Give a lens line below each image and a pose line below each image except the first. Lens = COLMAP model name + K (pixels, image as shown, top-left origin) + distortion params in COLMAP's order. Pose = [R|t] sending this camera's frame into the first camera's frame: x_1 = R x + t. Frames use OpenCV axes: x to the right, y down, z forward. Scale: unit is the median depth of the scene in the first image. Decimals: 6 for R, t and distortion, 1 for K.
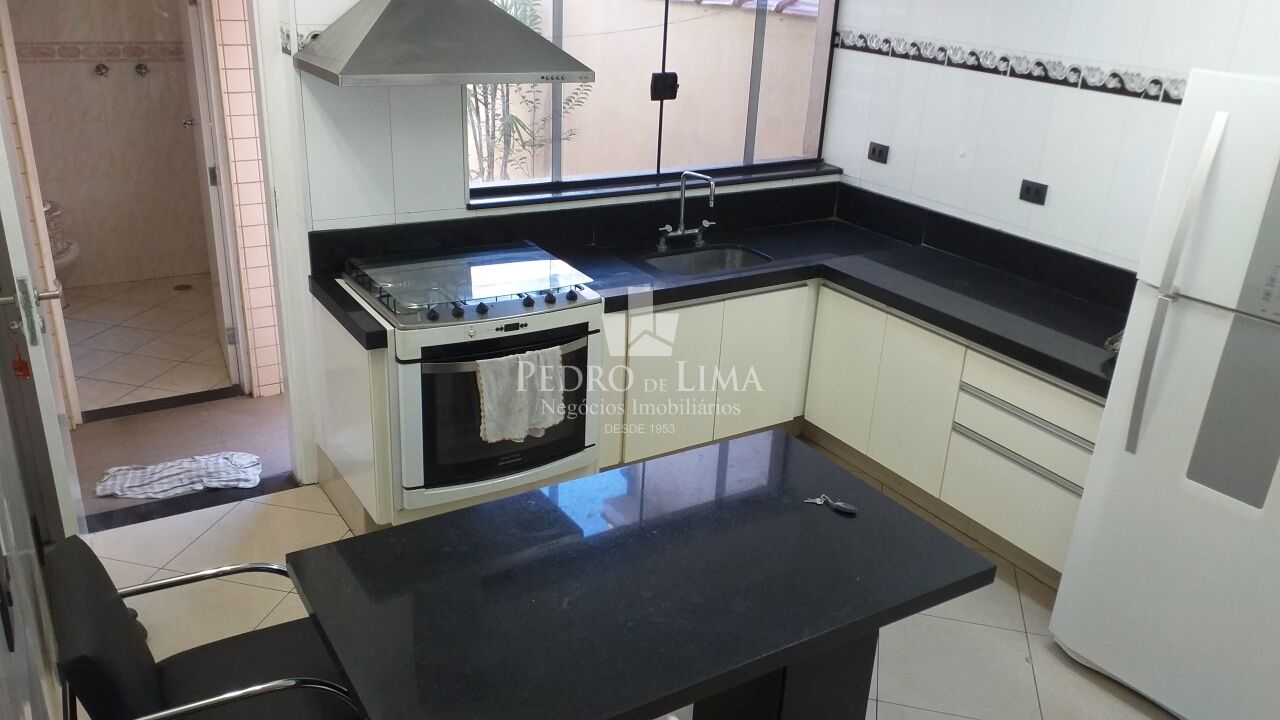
lens RADIAL K [[1024.9, 0, 656.9], [0, 1024.9, 361.9], [0, 0, 1]] dist [0.109917, -0.000417]
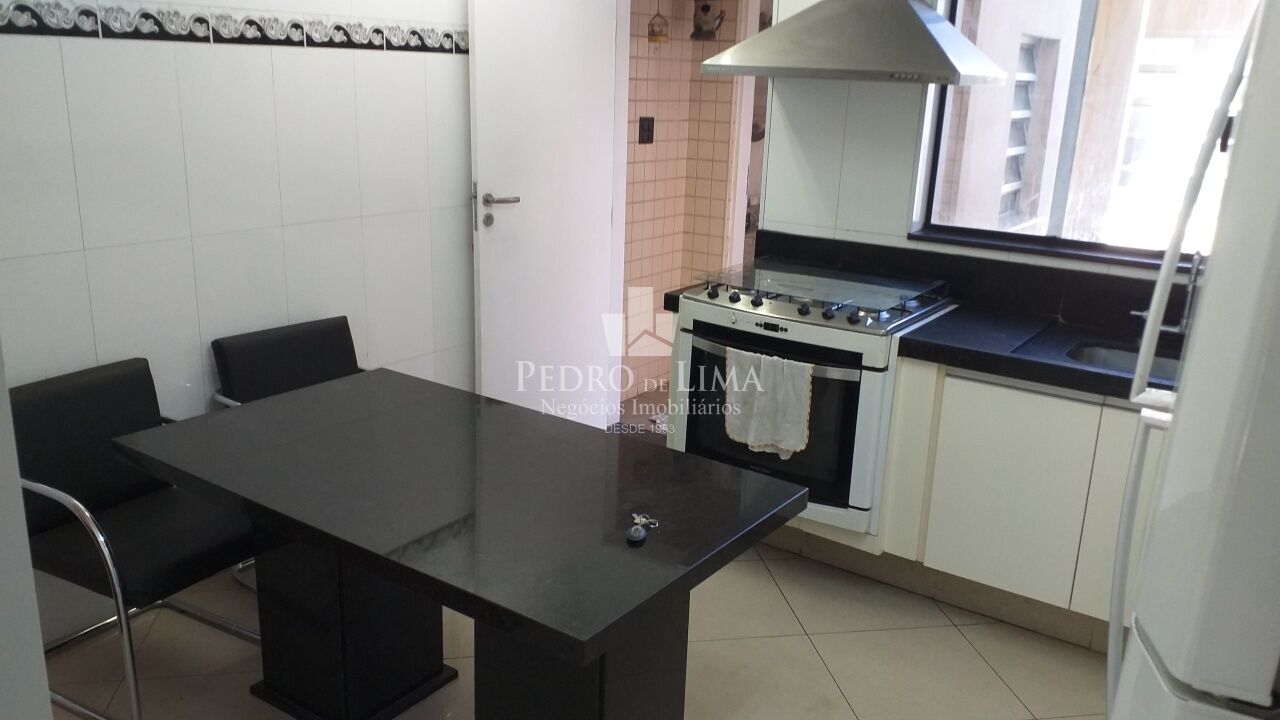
lens RADIAL K [[1017.6, 0, 661.6], [0, 1017.6, 352.9], [0, 0, 1]] dist [0.119081, -0.191464]
pose [[0.404221, 0.213587, -0.889374, 0.566467], [-0.363801, 0.929674, 0.057918, -0.025192], [0.839199, 0.300143, 0.453497, 0.423814]]
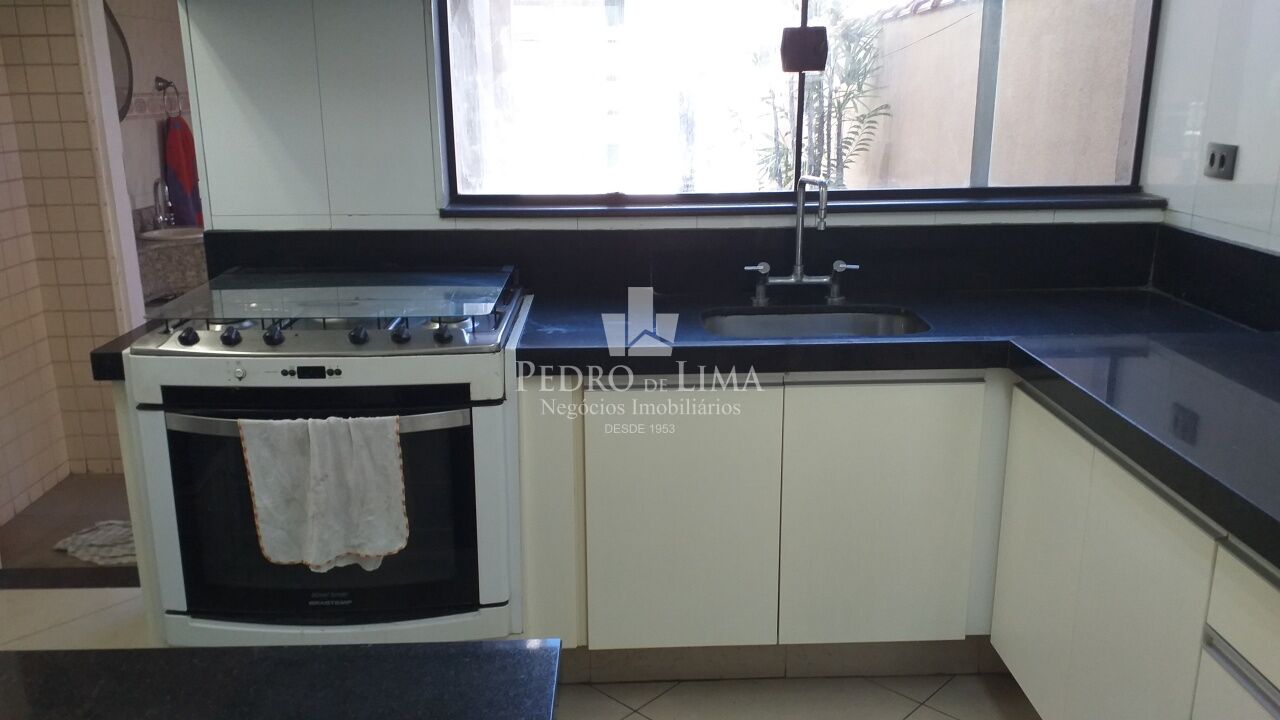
lens RADIAL K [[1017.6, 0, 661.6], [0, 1017.6, 352.9], [0, 0, 1]] dist [0.119081, -0.191464]
pose [[0.865088, 0.077779, -0.495554, 0.279530], [-0.147228, 0.983766, -0.102610, -0.011750], [0.479528, 0.161726, 0.862495, 0.500031]]
